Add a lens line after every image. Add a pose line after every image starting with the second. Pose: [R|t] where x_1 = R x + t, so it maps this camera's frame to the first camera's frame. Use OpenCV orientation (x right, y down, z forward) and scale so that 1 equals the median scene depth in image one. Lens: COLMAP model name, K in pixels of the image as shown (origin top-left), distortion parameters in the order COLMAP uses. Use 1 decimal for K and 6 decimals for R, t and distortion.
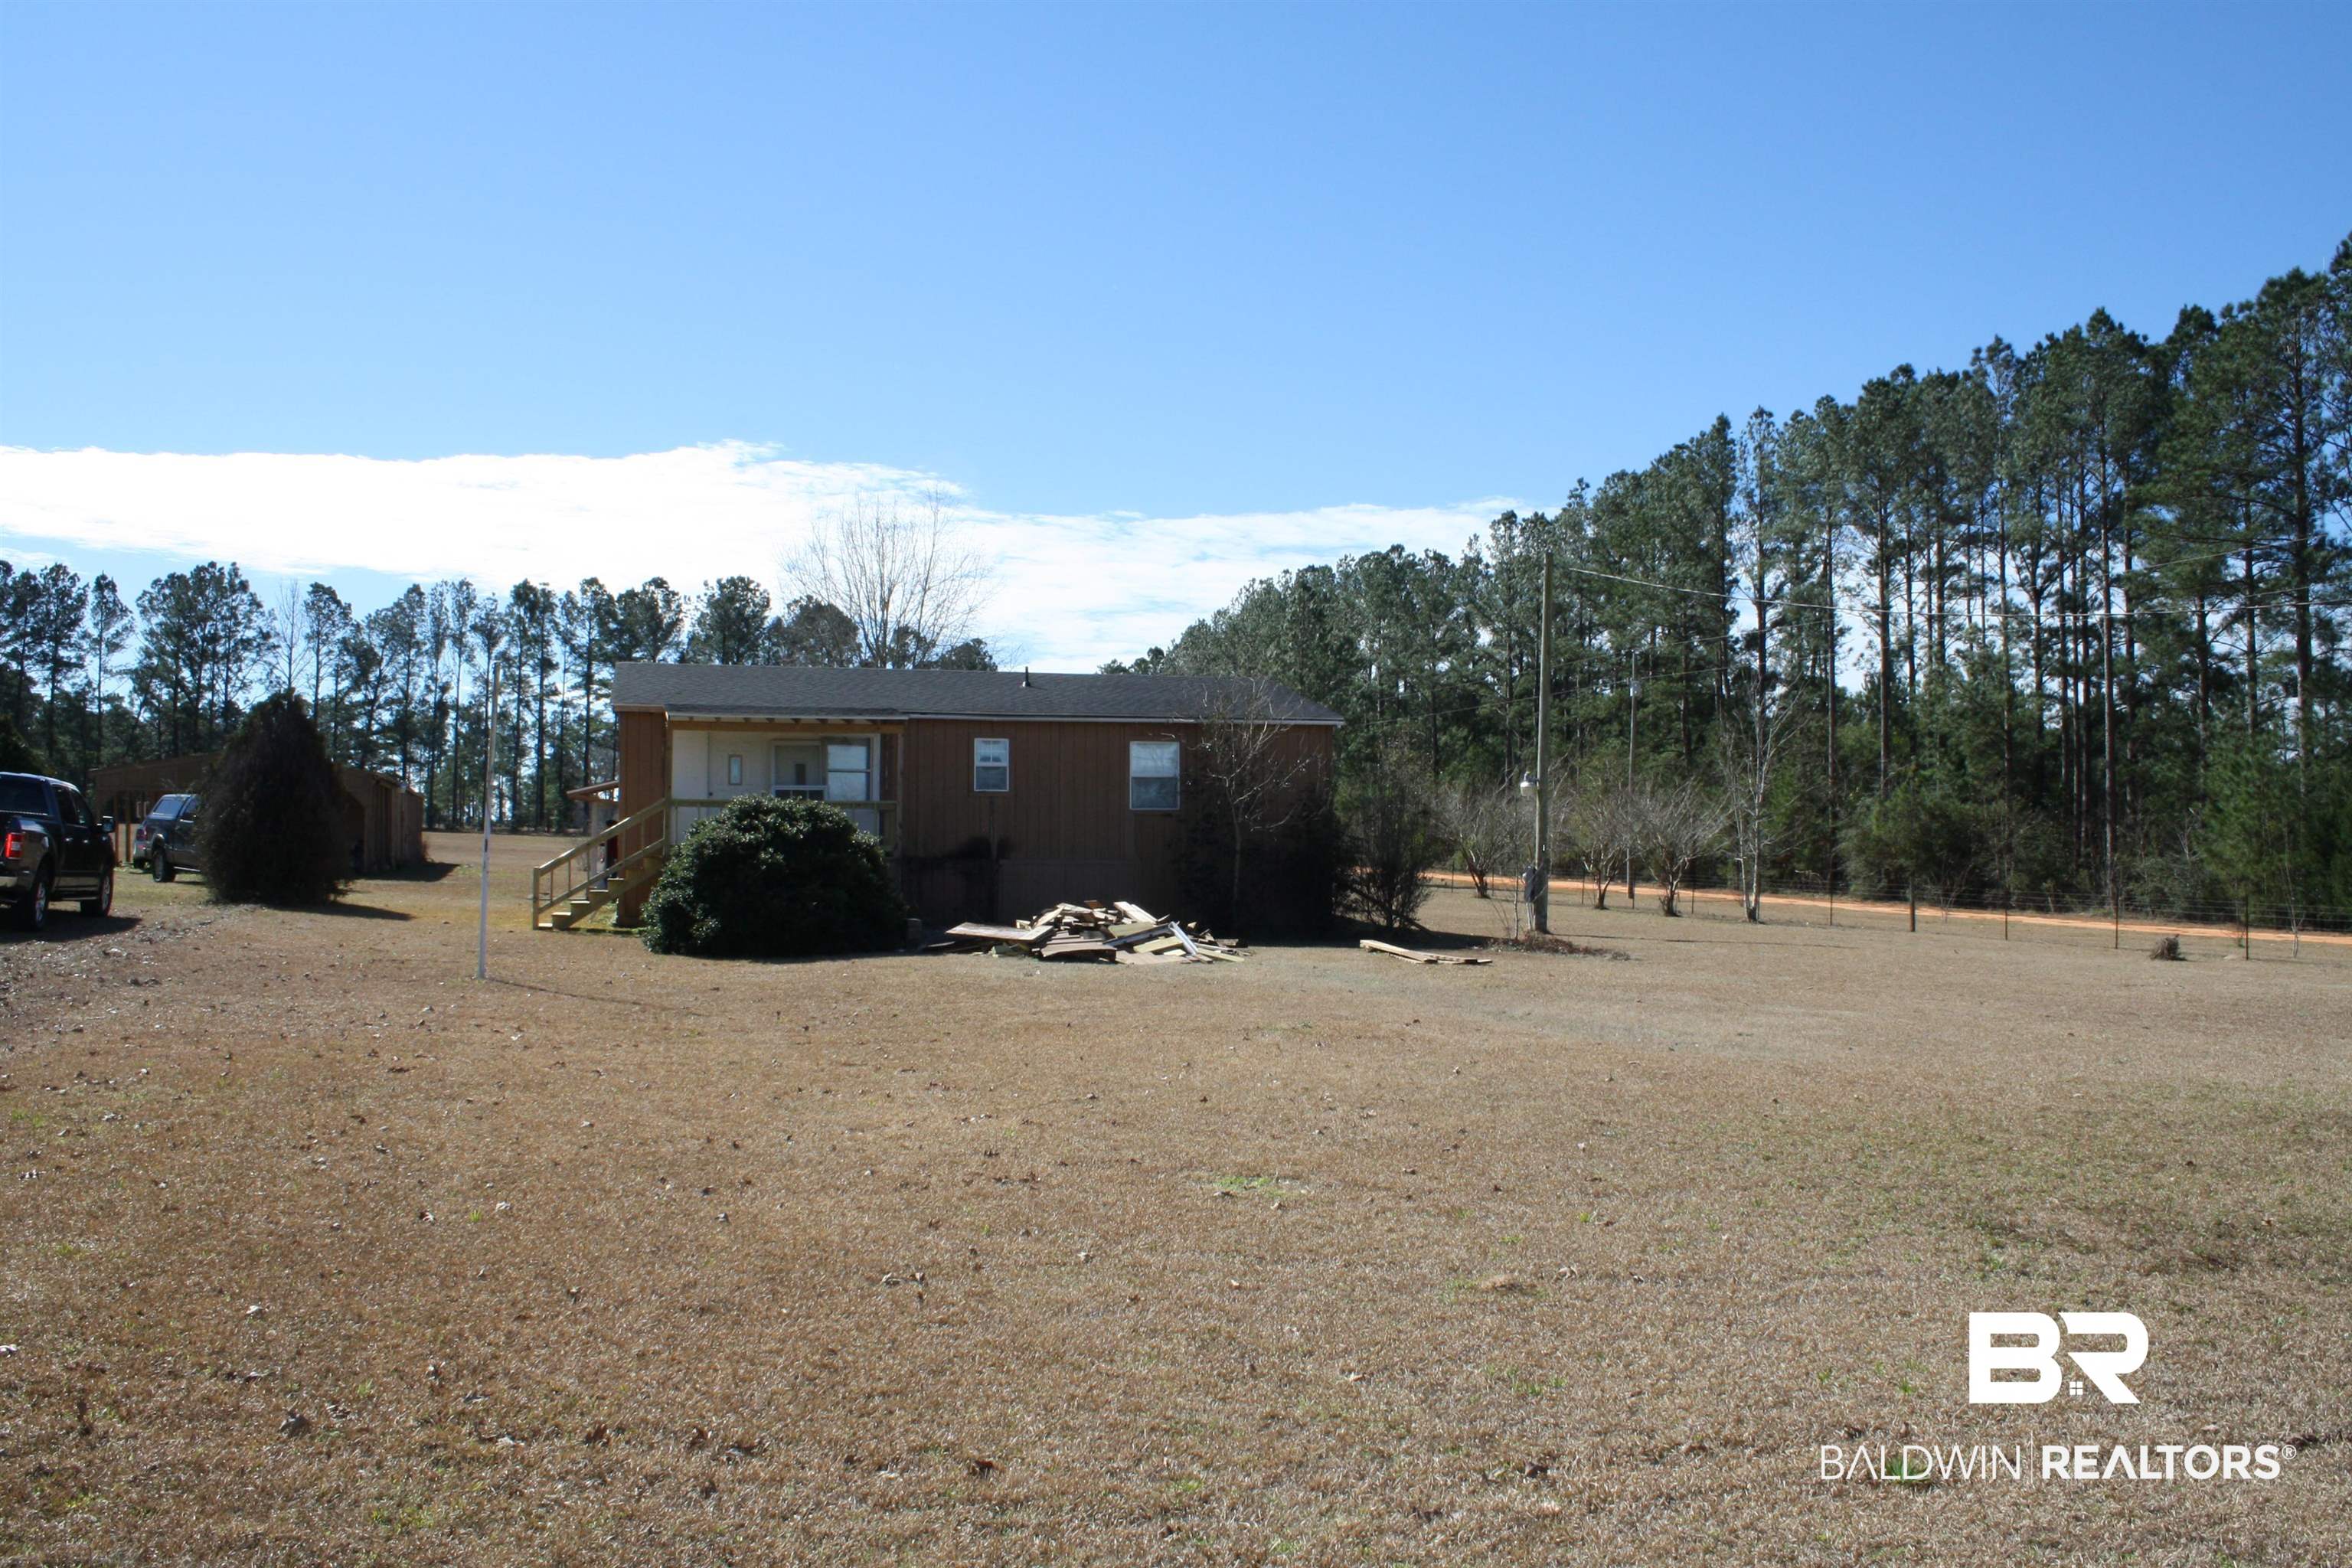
lens RADIAL K [[2020.2, 0, 1176.0], [0, 2020.2, 784.0], [0, 0, 1]] dist [-0.146841, 0.144315]
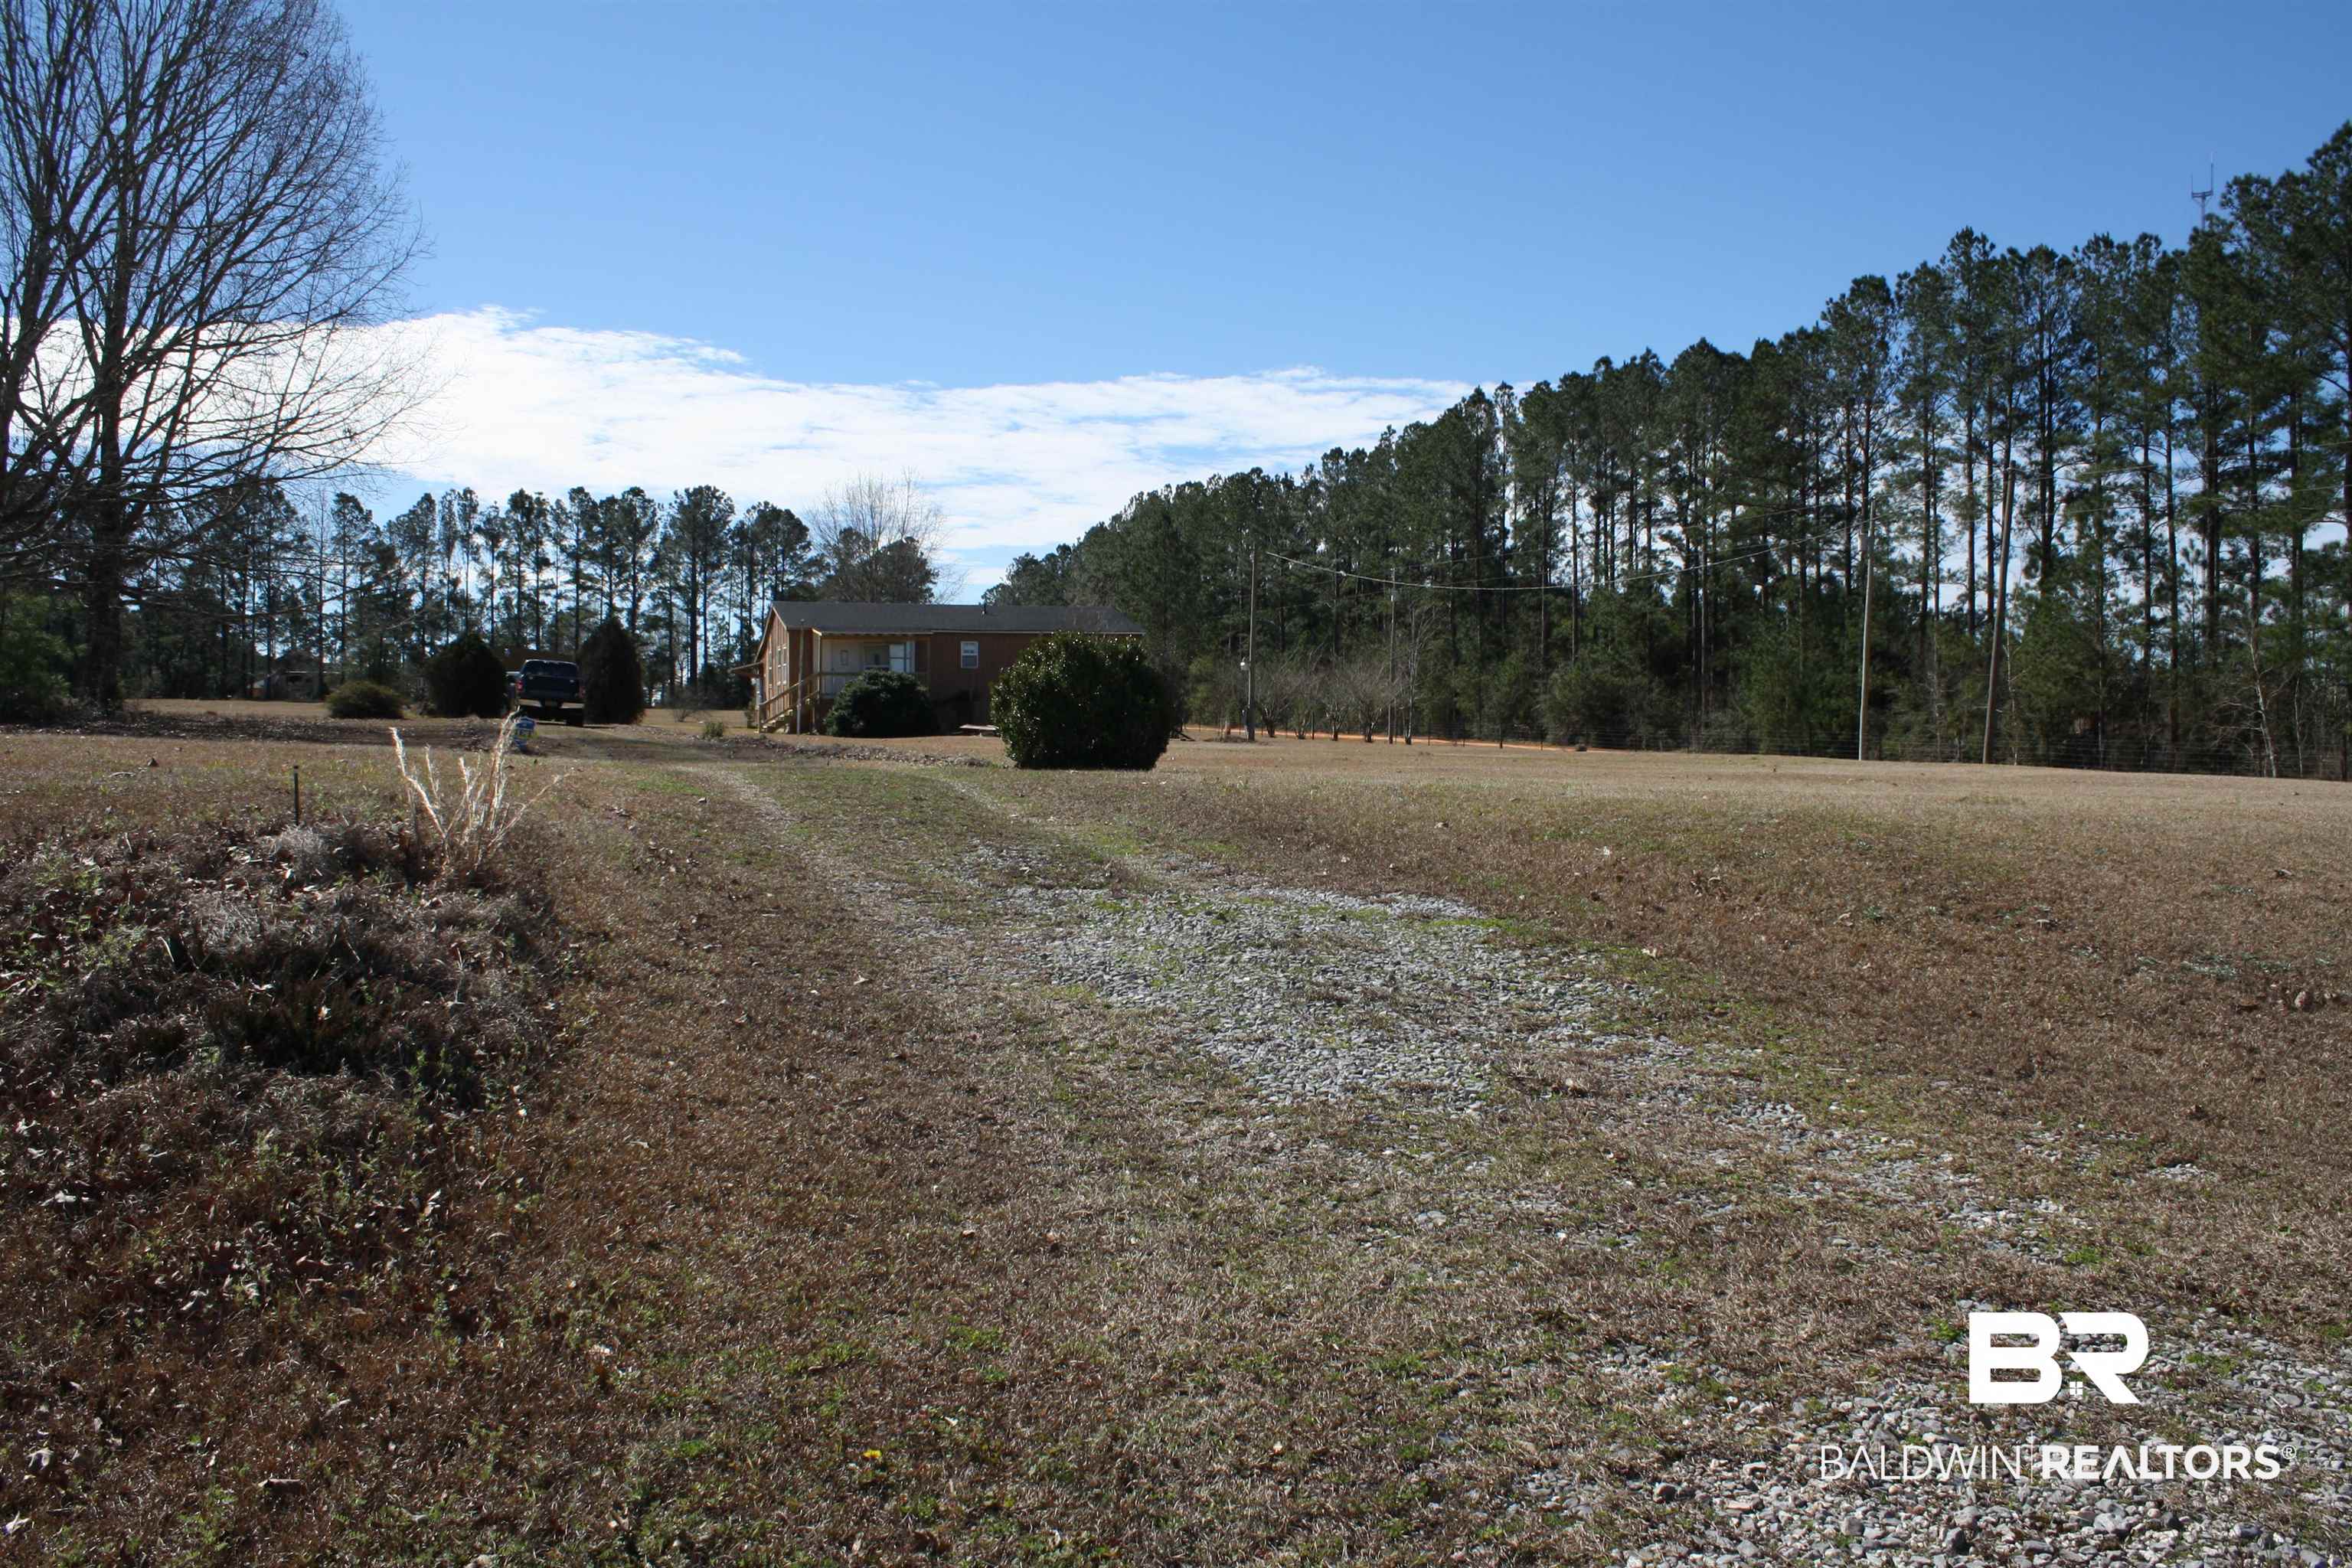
lens RADIAL K [[2020.2, 0, 1176.0], [0, 2020.2, 784.0], [0, 0, 1]] dist [-0.146841, 0.144315]
pose [[0.999026, -0.003752, 0.043966, 0.004972], [0.001071, 0.998146, 0.060852, -0.000549], [-0.044113, -0.060745, 0.997178, -0.193381]]
